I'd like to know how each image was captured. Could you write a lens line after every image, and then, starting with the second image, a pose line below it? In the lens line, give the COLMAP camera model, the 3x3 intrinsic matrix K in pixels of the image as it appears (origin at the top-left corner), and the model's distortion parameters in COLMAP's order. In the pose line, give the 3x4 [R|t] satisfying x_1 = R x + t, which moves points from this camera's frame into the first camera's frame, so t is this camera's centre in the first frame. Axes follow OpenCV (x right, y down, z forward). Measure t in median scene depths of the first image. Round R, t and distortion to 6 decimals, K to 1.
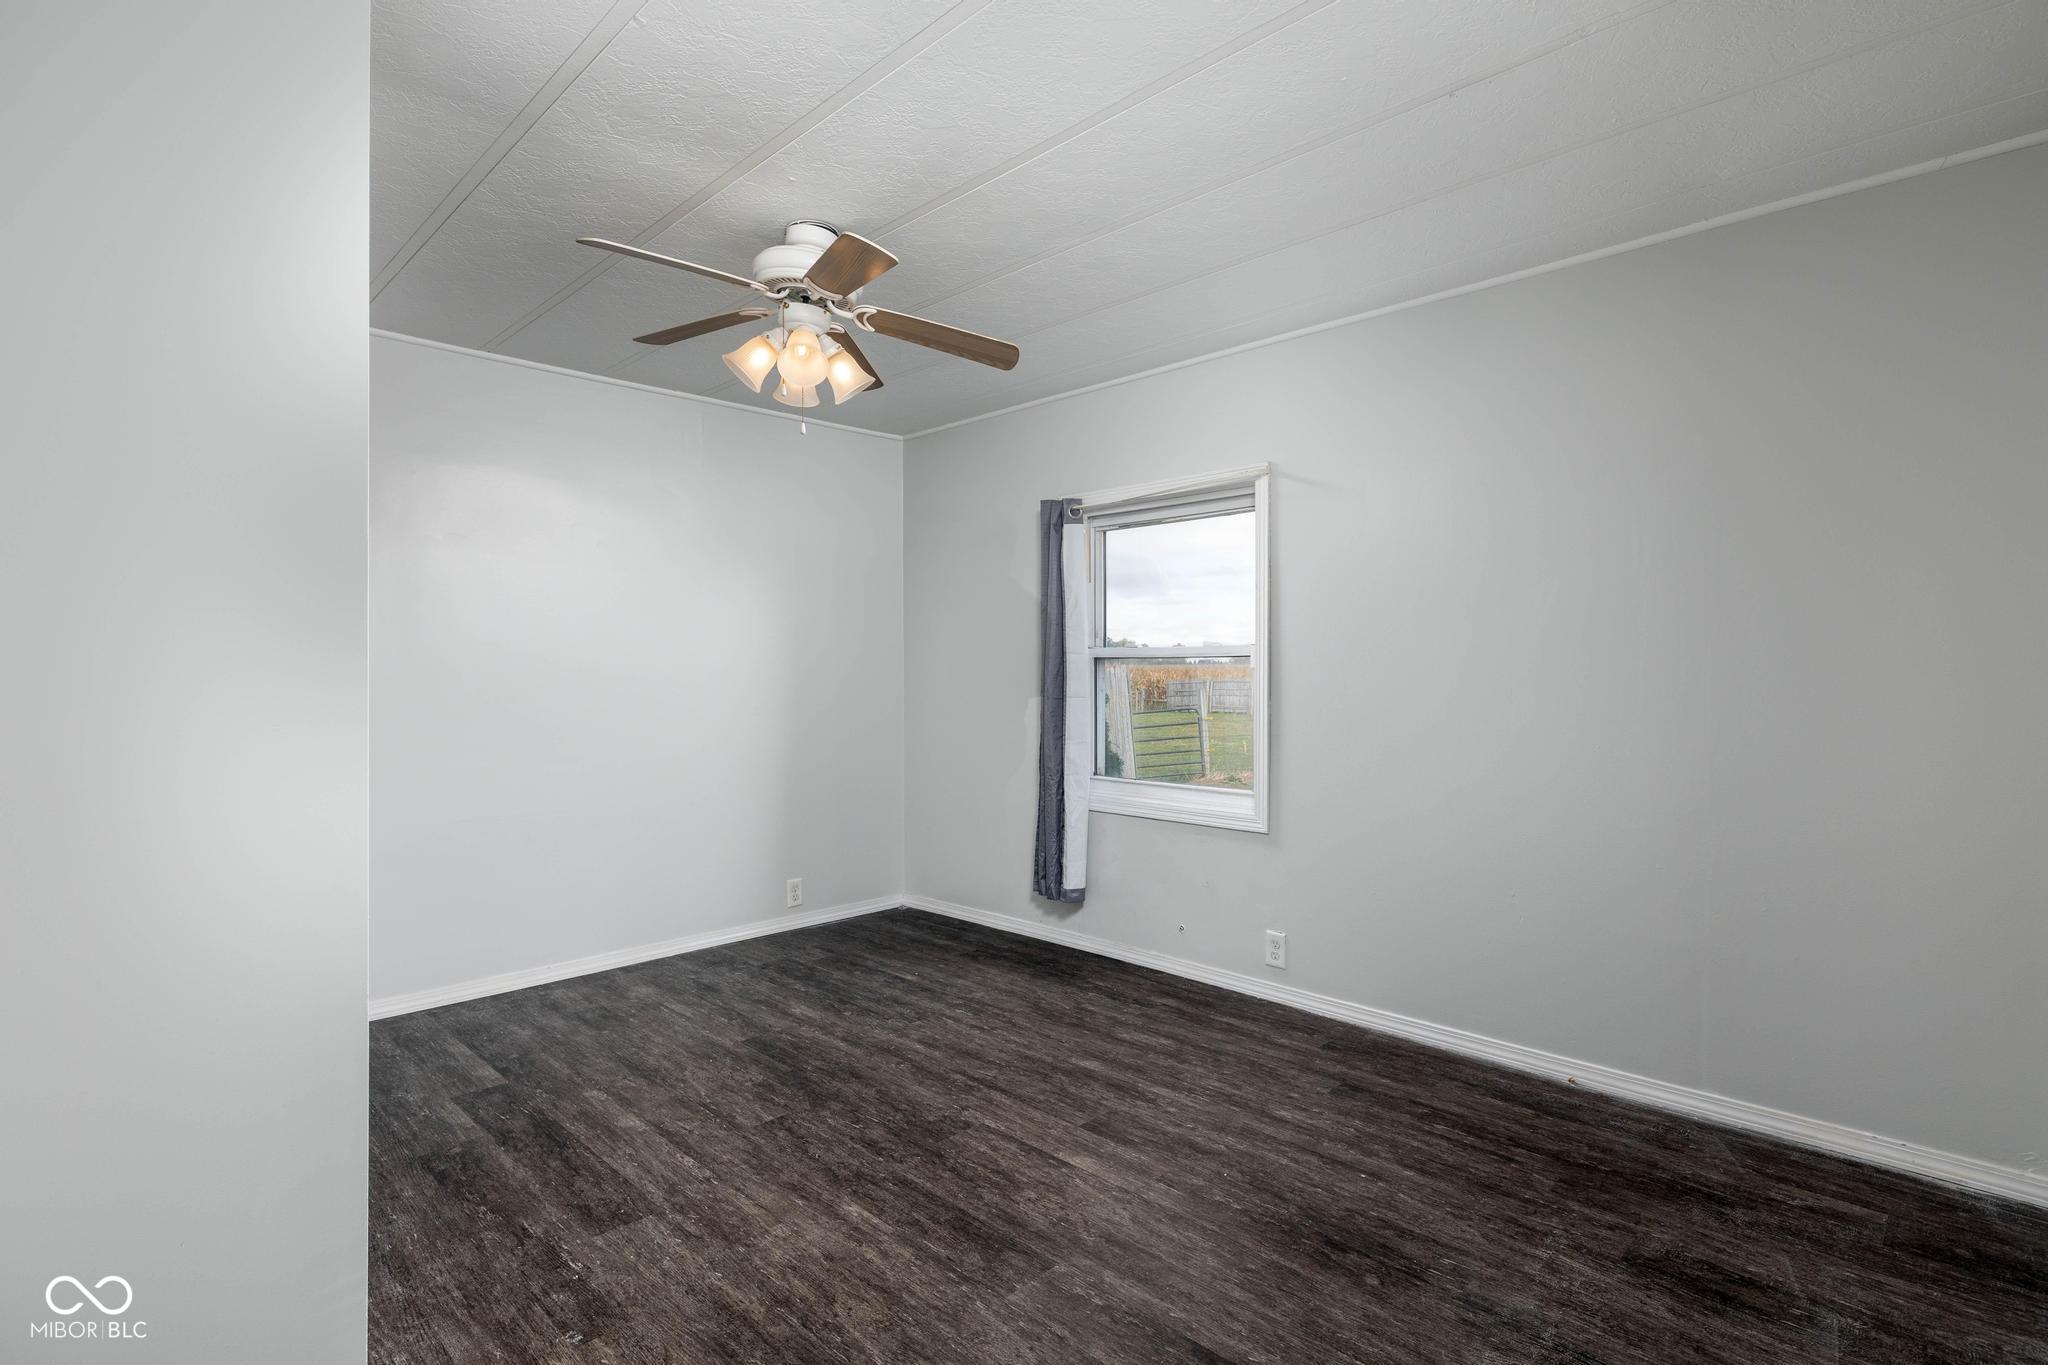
lens RADIAL K [[961.4, 0, 1027.0], [0, 961.4, 675.2], [0, 0, 1]] dist [-0.002913, 0.000287]
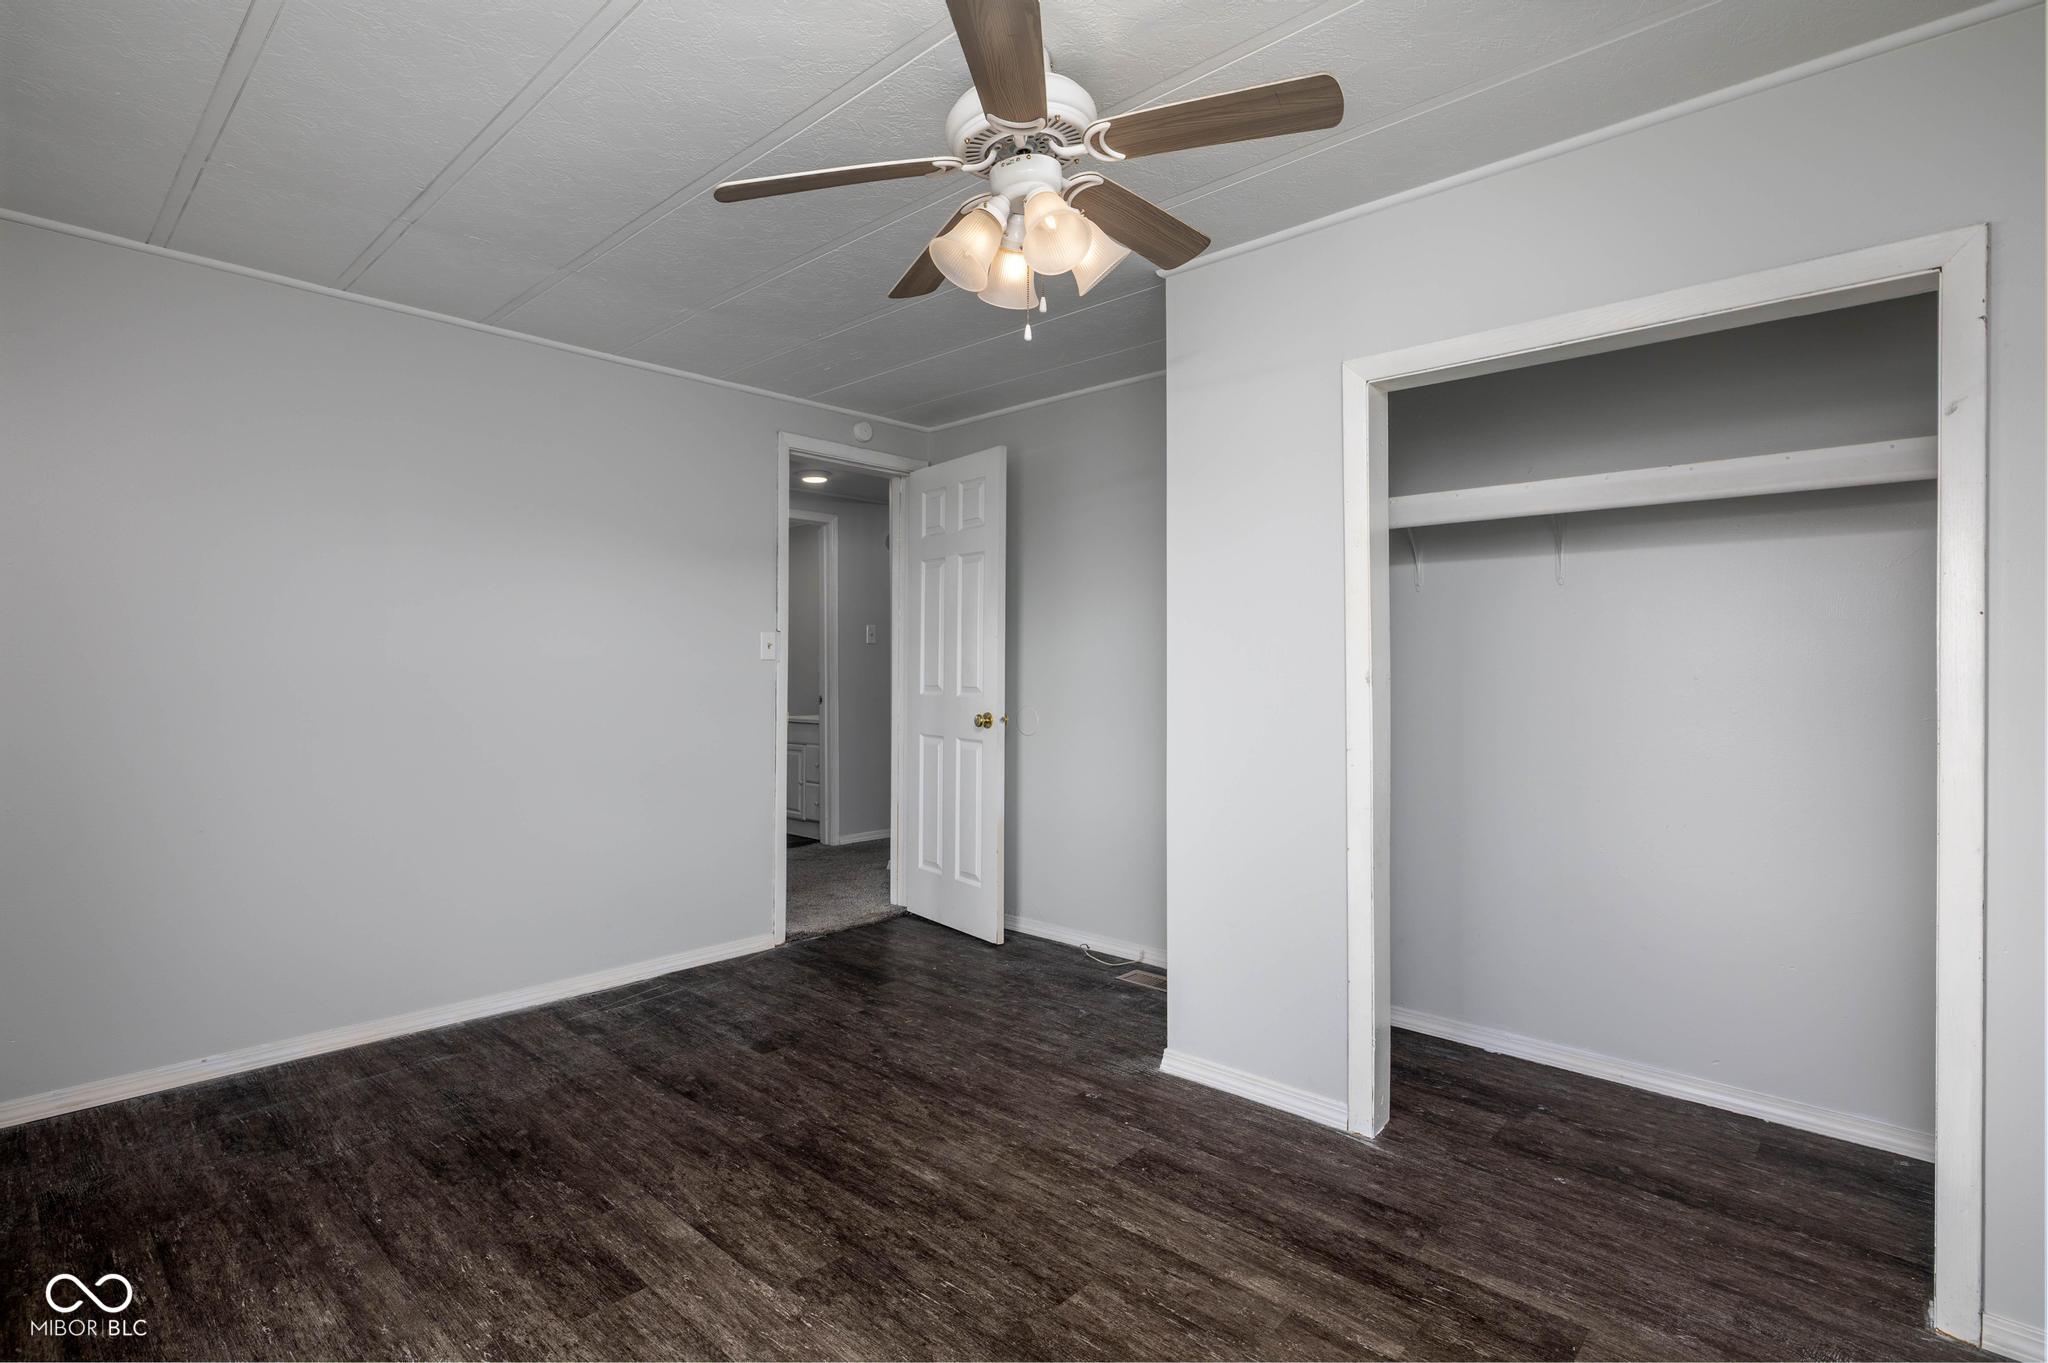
lens RADIAL K [[961.4, 0, 1021.8], [0, 961.4, 671.4], [0, 0, 1]] dist [-0.002913, 0.000287]
pose [[-0.999414, -0.001922, -0.034183, -0.233549], [-0.002235, 0.999956, 0.009128, -0.011581], [0.034164, 0.009199, -0.999374, 1.960637]]
